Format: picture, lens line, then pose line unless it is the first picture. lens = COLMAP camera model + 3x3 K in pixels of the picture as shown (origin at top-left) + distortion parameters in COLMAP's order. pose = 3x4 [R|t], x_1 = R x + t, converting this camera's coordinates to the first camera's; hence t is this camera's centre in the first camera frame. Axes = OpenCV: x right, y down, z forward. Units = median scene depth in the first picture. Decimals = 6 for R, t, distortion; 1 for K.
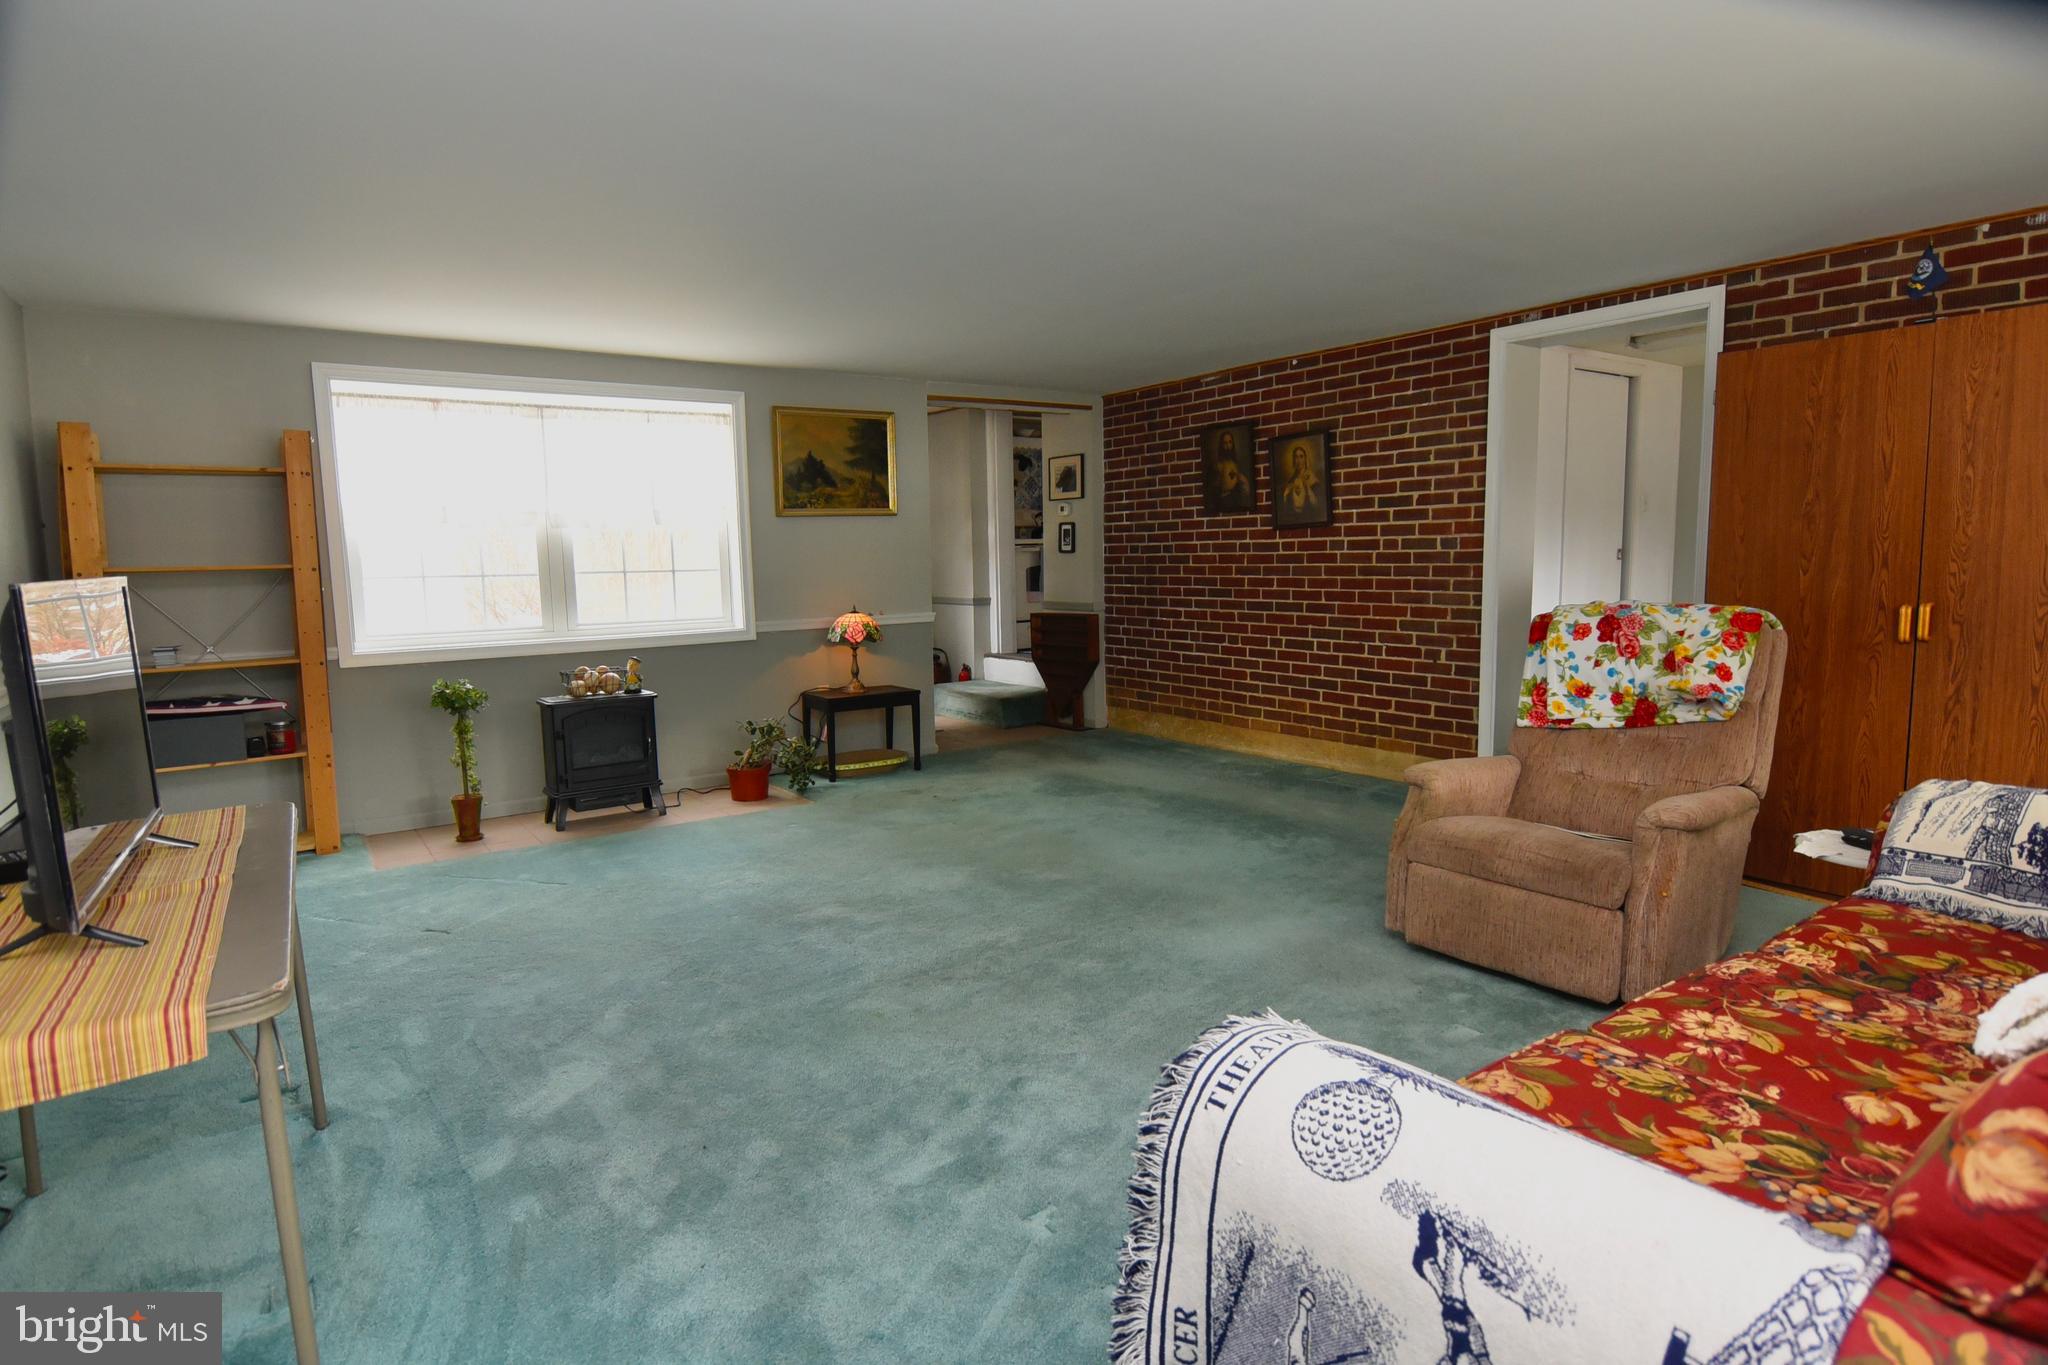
lens RADIAL K [[1131.4, 0, 1022.4], [0, 1131.4, 683.9], [0, 0, 1]] dist [0.006415, -0.020168]
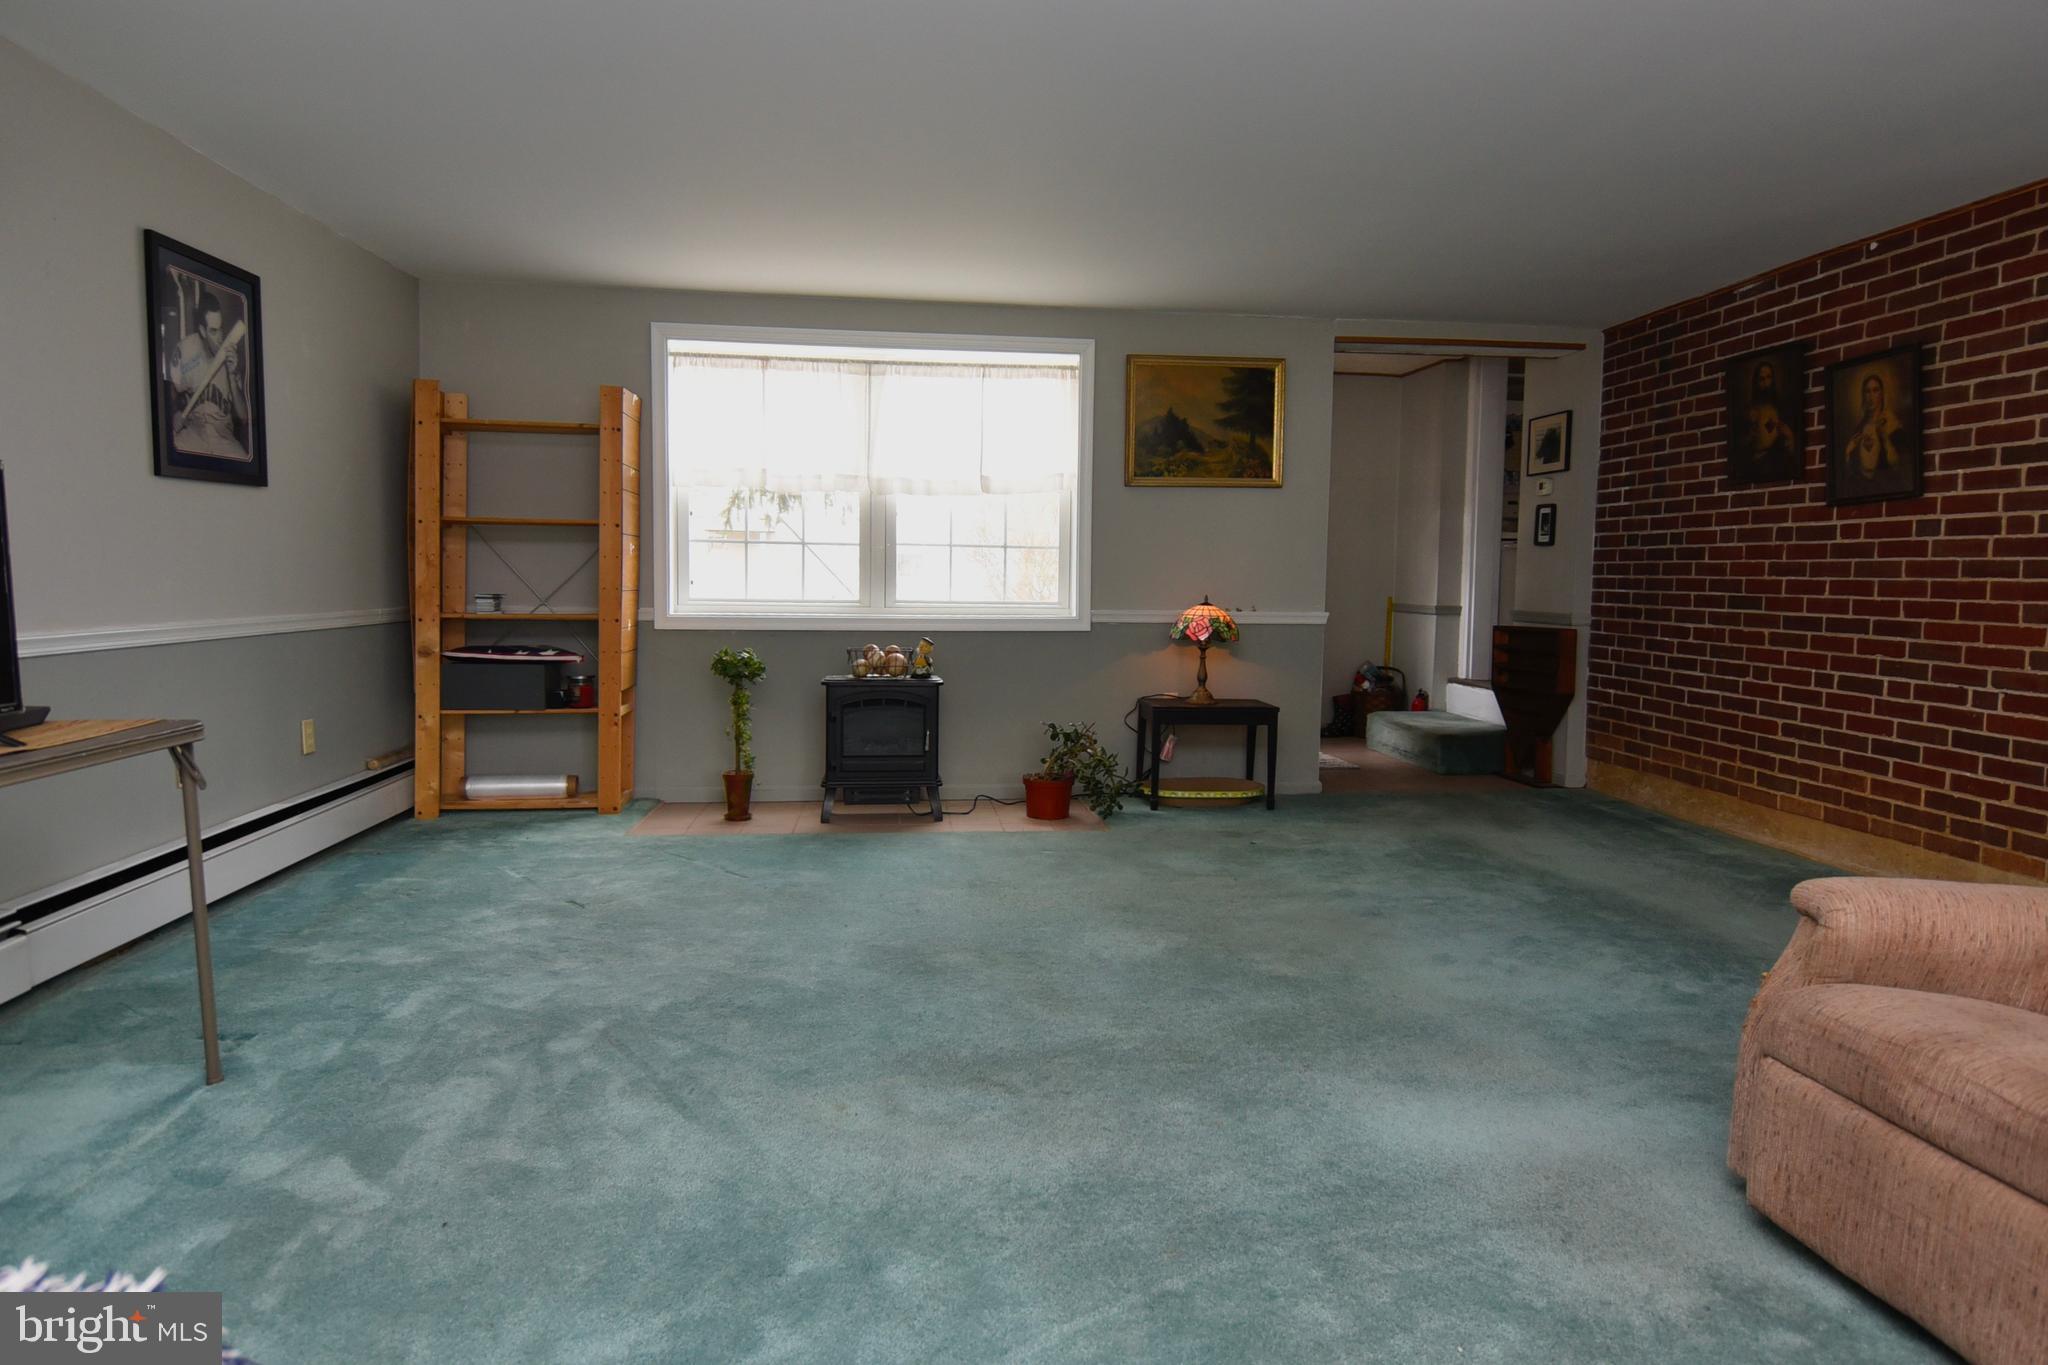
lens RADIAL K [[1238.2, 0, 1032.8], [0, 1238.2, 656.9], [0, 0, 1]] dist [0.010621, -0.024209]
pose [[0.877435, 0.063885, -0.475422, 0.174763], [-0.086711, 0.995889, -0.026210, 0.008410], [0.471793, 0.064222, 0.879368, 0.176737]]
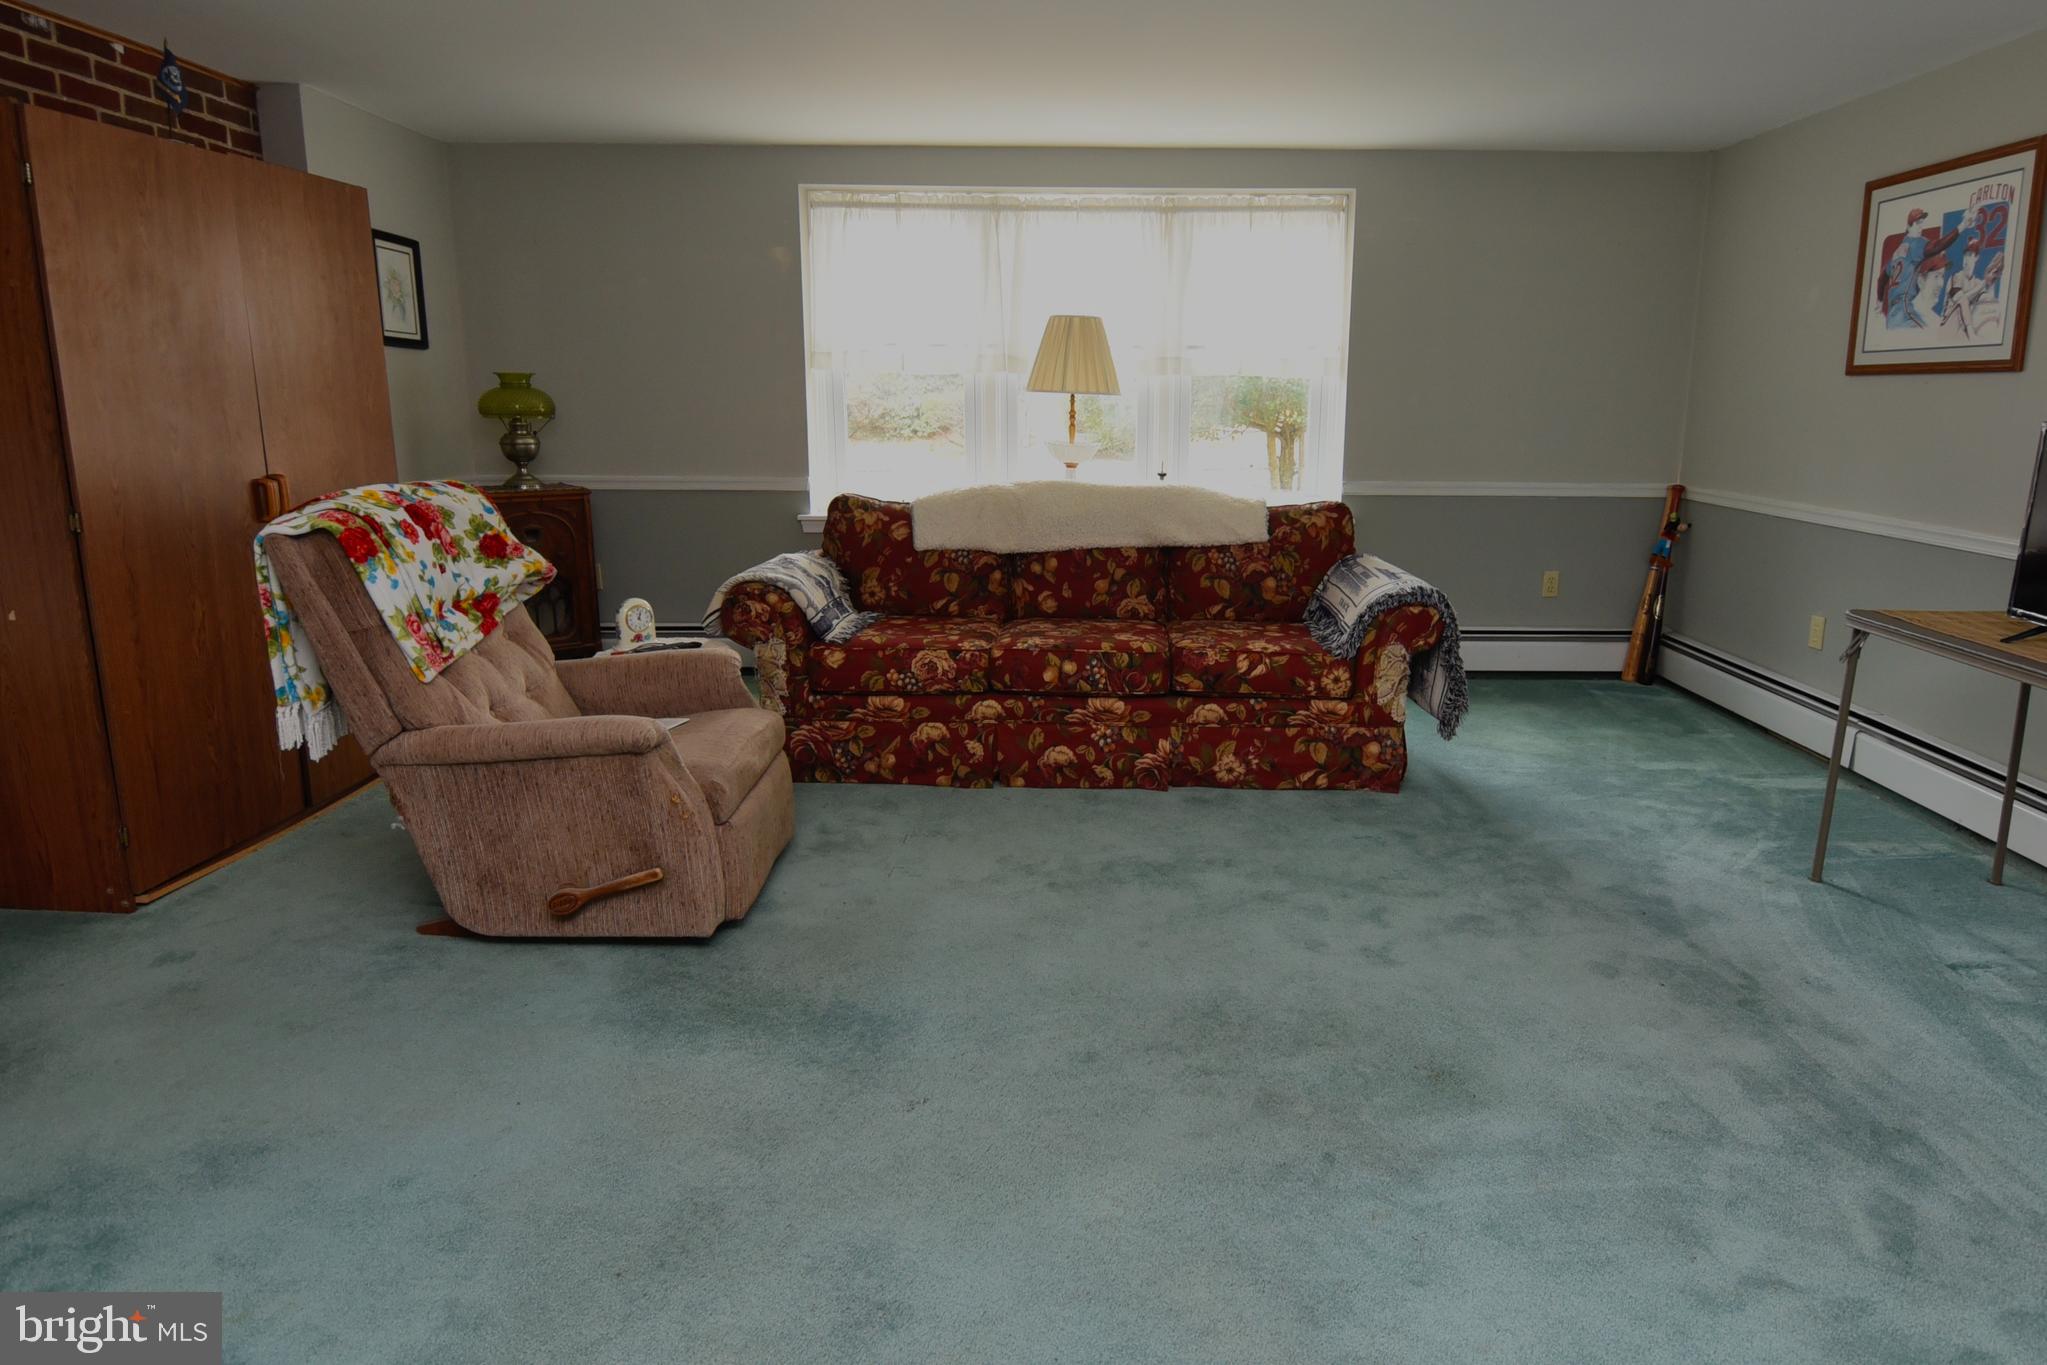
lens RADIAL K [[1195.8, 0, 1089.6], [0, 1195.8, 640.3], [0, 0, 1]] dist [0.003556, -0.018471]
pose [[-0.836608, -0.095934, 0.539337, -0.166446], [0.074457, 0.955496, 0.285454, -0.100178], [-0.542719, 0.278971, -0.792232, 0.849500]]
